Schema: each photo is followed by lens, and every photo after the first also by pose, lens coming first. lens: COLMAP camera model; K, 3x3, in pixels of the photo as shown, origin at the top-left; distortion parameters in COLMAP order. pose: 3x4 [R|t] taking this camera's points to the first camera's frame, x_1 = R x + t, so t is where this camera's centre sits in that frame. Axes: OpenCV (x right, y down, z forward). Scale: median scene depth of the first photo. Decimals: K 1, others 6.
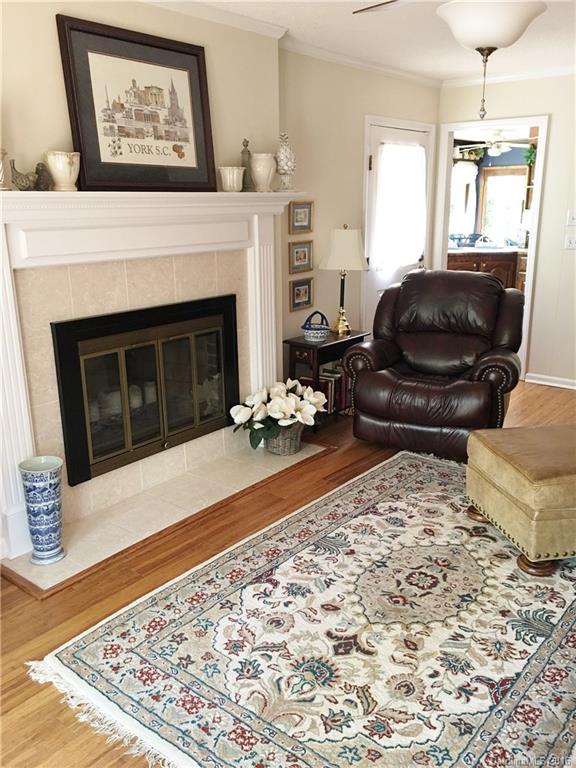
lens RADIAL K [[651.7, 0, 287.3], [0, 651.7, 386.2], [0, 0, 1]] dist [-0.006218, -0.037884]
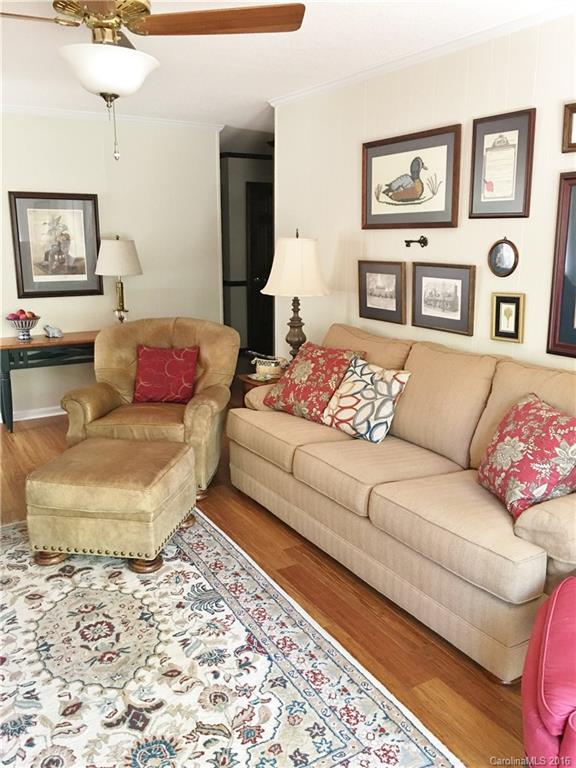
lens RADIAL K [[651.7, 0, 287.1], [0, 651.7, 380.6], [0, 0, 1]] dist [-0.006218, -0.037884]
pose [[0.341546, -0.214314, 0.915104, -0.565452], [0.267814, 0.955482, 0.123814, -0.109604], [-0.900901, 0.202790, 0.383737, 0.361382]]
